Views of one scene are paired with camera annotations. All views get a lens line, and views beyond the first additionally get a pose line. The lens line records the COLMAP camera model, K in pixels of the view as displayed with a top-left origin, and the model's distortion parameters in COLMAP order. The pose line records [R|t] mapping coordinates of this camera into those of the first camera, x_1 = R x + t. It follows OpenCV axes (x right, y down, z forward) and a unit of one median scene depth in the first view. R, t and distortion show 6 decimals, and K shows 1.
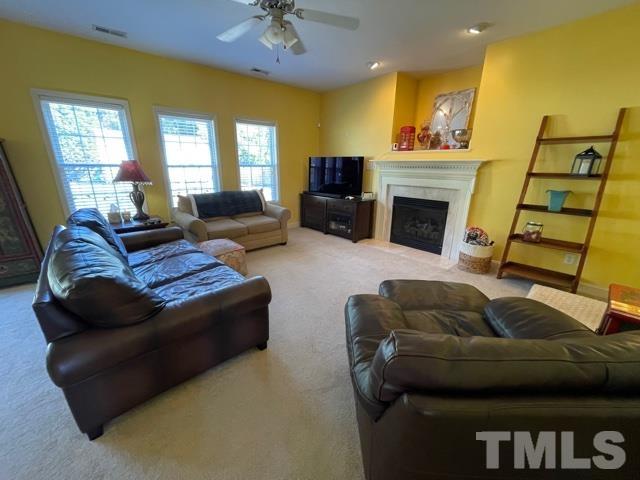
lens RADIAL K [[257.6, 0, 322.7], [0, 257.6, 242.1], [0, 0, 1]] dist [0.001000, 0.000032]
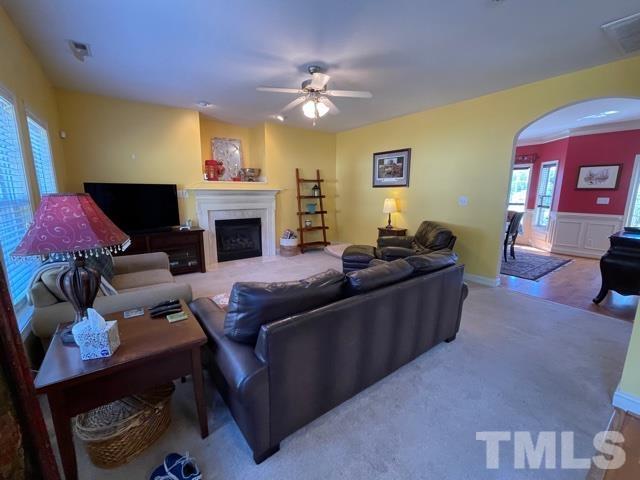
lens RADIAL K [[257.6, 0, 322.7], [0, 257.6, 242.1], [0, 0, 1]] dist [0.001000, 0.000032]
pose [[0.125577, -0.200626, 0.971586, -0.842816], [0.283181, 0.945844, 0.158709, -0.151264], [-0.950810, 0.255204, 0.175590, 0.439253]]
